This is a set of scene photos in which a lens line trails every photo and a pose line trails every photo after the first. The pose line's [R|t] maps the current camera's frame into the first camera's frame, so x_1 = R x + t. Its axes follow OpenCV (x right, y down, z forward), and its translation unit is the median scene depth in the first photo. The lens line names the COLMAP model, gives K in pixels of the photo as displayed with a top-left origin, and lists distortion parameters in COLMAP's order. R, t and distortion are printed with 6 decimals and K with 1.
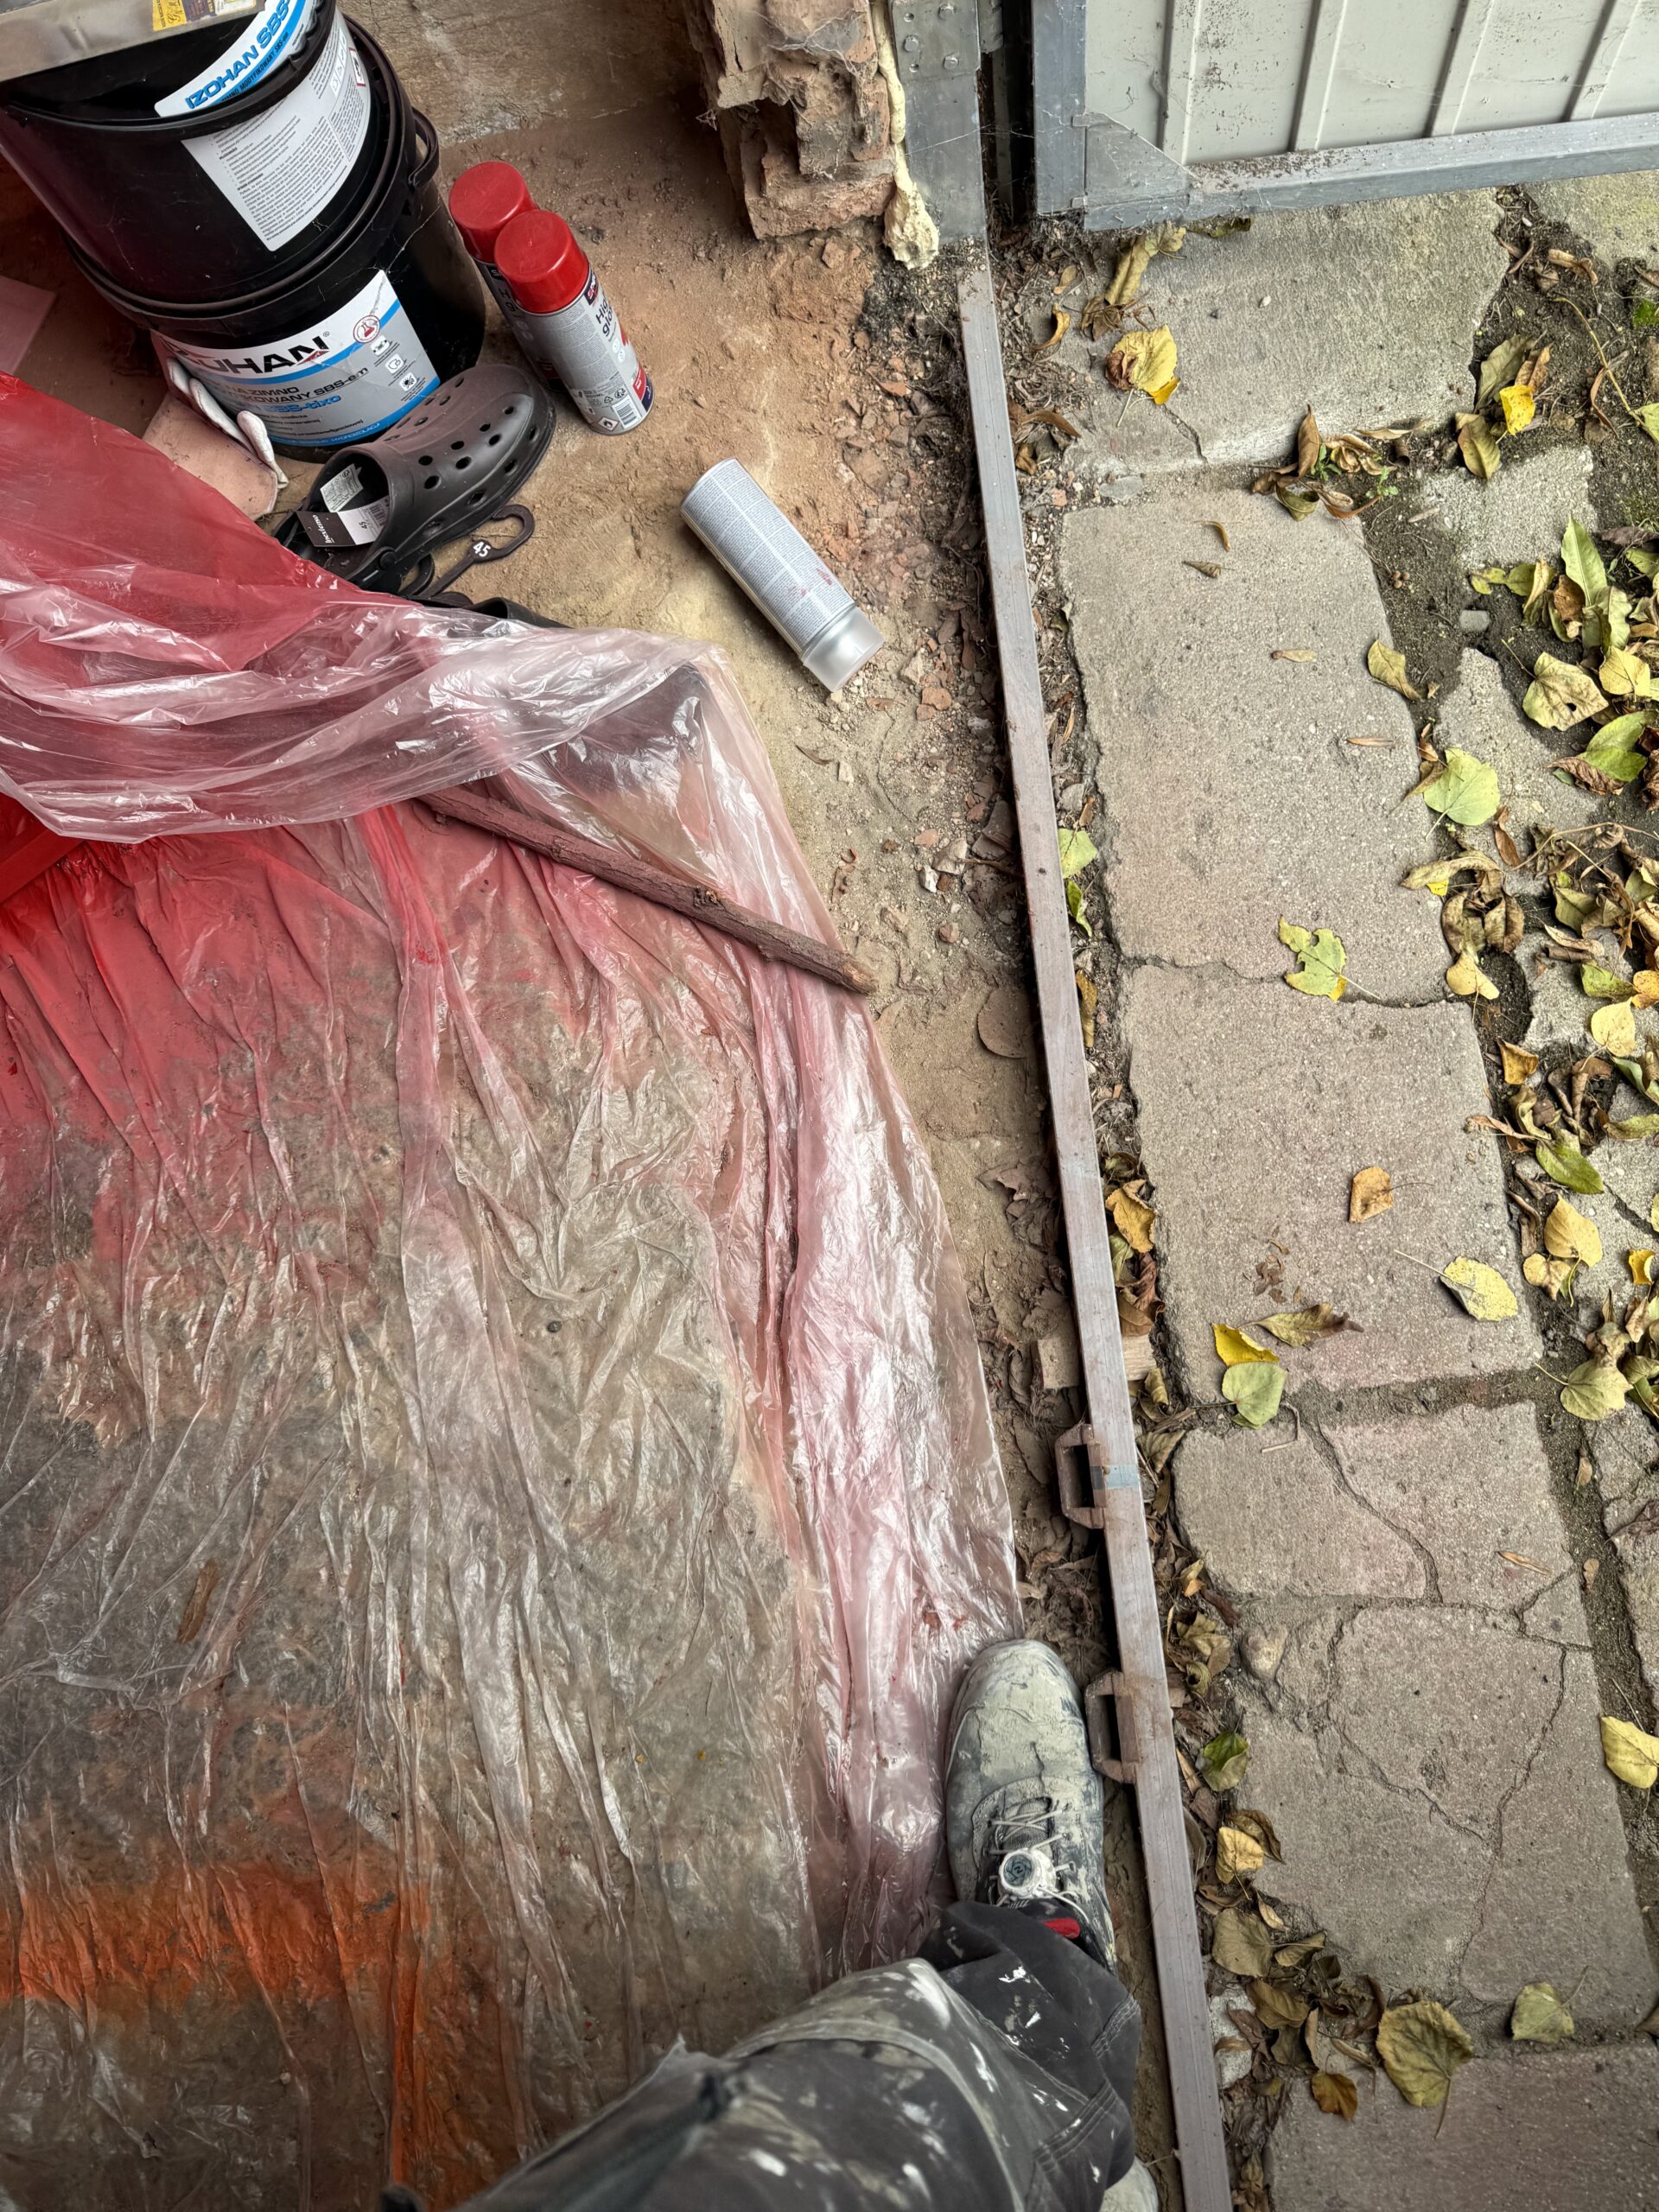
lens RADIAL K [[1564.7, 0, 829.5], [0, 1564.7, 1106.0], [0, 0, 1]] dist [-0.006479, -0.006325]
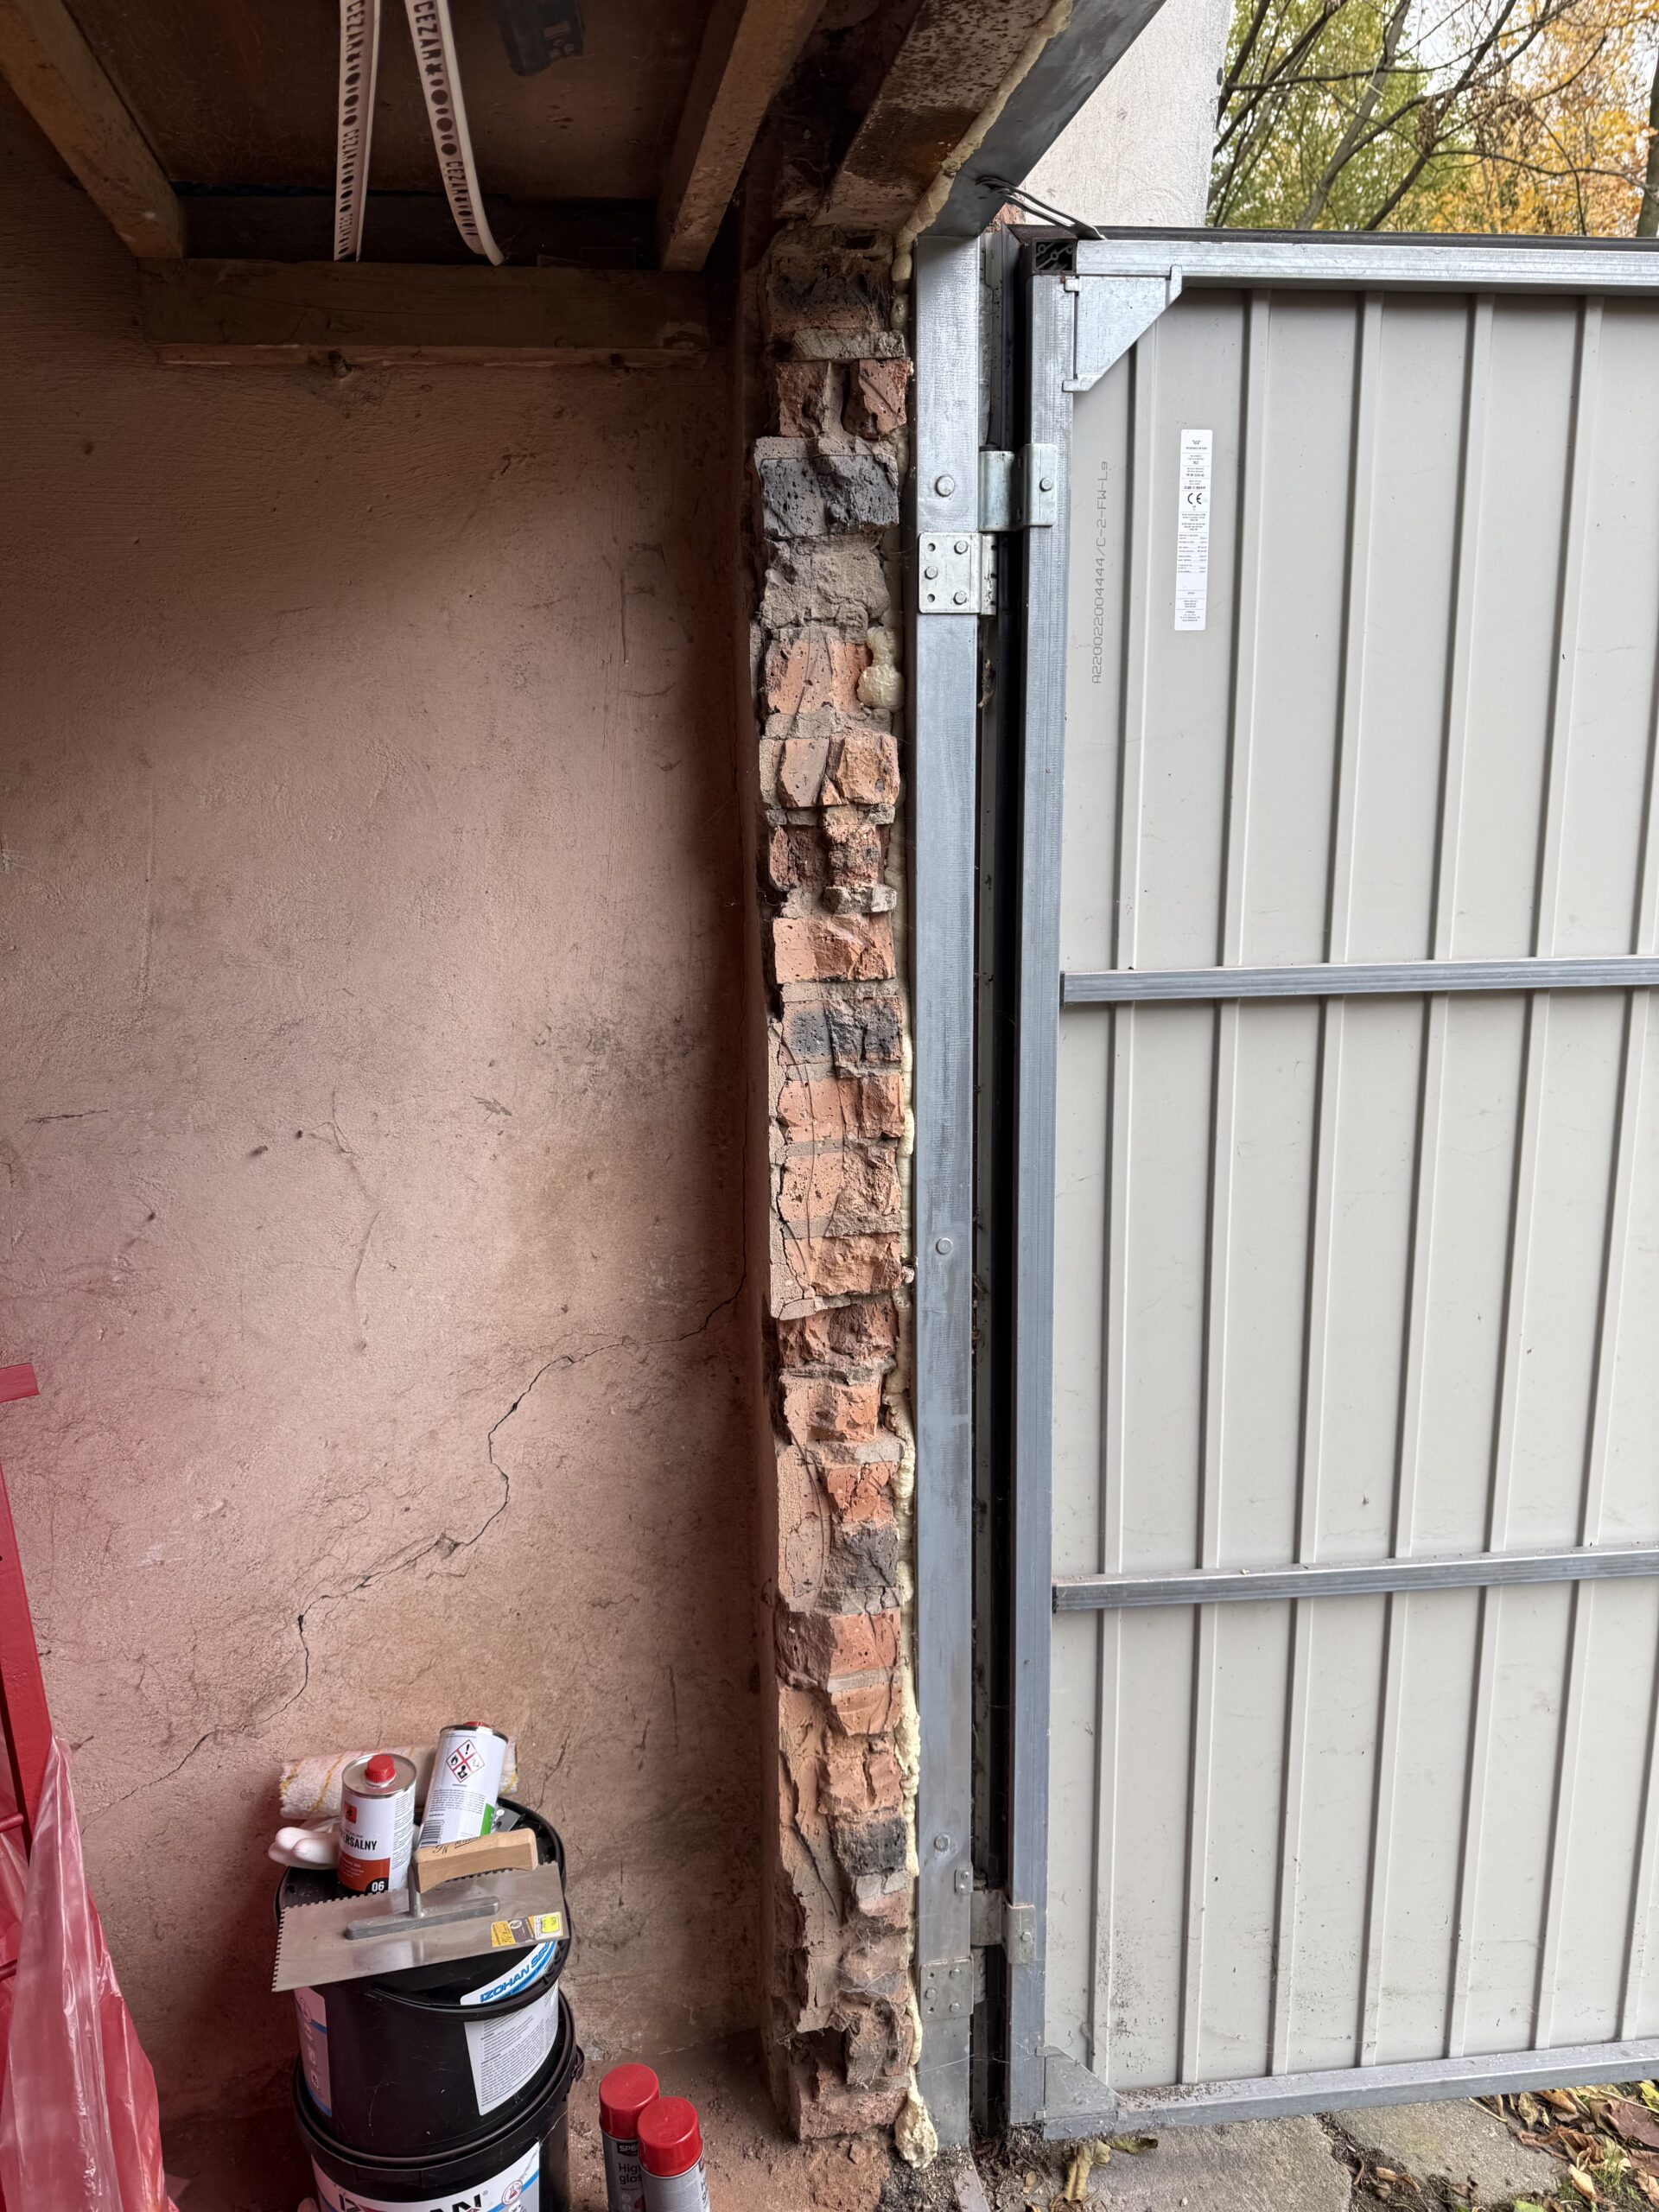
lens RADIAL K [[1561.5, 0, 791.9], [0, 1561.5, 1156.8], [0, 0, 1]] dist [0.059846, -0.059565]
pose [[0.988922, 0.099377, 0.110263, -0.288112], [0.060306, 0.409778, -0.910190, 0.323326], [-0.135635, 0.906756, 0.399245, -0.284379]]
